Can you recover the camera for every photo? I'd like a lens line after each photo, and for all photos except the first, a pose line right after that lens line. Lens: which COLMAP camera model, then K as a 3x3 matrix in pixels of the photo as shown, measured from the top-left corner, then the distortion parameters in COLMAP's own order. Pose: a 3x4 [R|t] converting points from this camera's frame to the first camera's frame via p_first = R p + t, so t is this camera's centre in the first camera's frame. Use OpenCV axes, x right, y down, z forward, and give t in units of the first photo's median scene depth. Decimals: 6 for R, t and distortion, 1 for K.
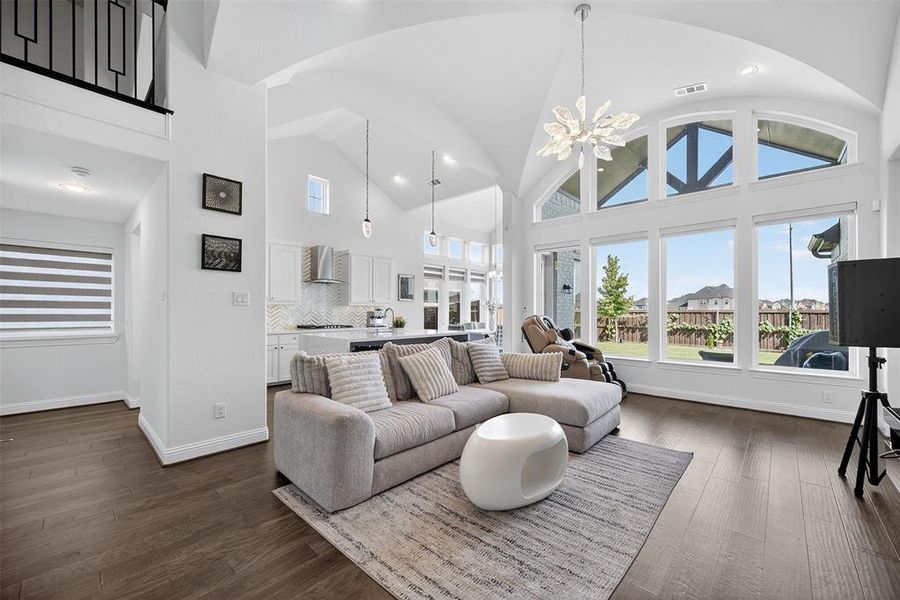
lens RADIAL K [[355.6, 0, 446.5], [0, 355.6, 311.0], [0, 0, 1]] dist [-0.005669, -0.000201]
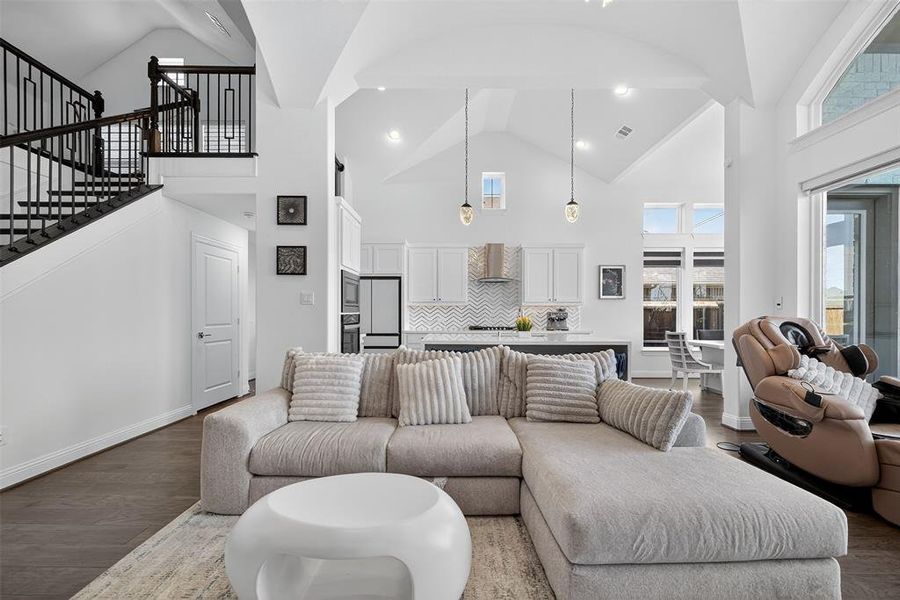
lens RADIAL K [[355.6, 0, 447.3], [0, 355.6, 317.3], [0, 0, 1]] dist [-0.005669, -0.000201]
pose [[0.678293, 0.007170, -0.734756, 0.382824], [-0.001801, 0.999966, 0.008096, 0.010786], [0.734789, -0.004168, 0.678283, 0.376796]]
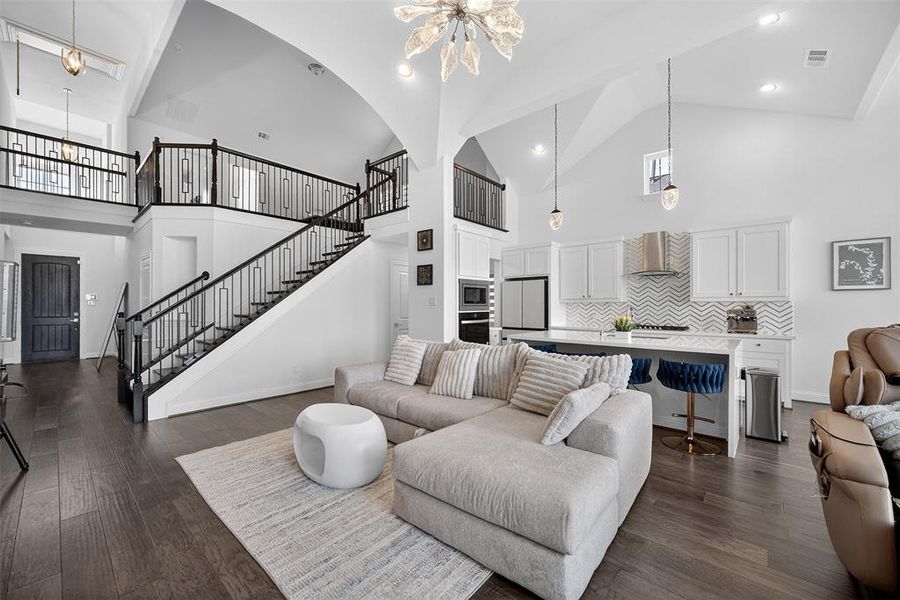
lens RADIAL K [[355.6, 0, 445.5], [0, 355.6, 305.3], [0, 0, 1]] dist [-0.005669, -0.000201]
pose [[0.016304, -0.003350, -0.999861, 0.697173], [-0.001458, 0.999993, -0.003375, -0.006747], [0.999866, 0.001513, 0.016299, 0.697945]]
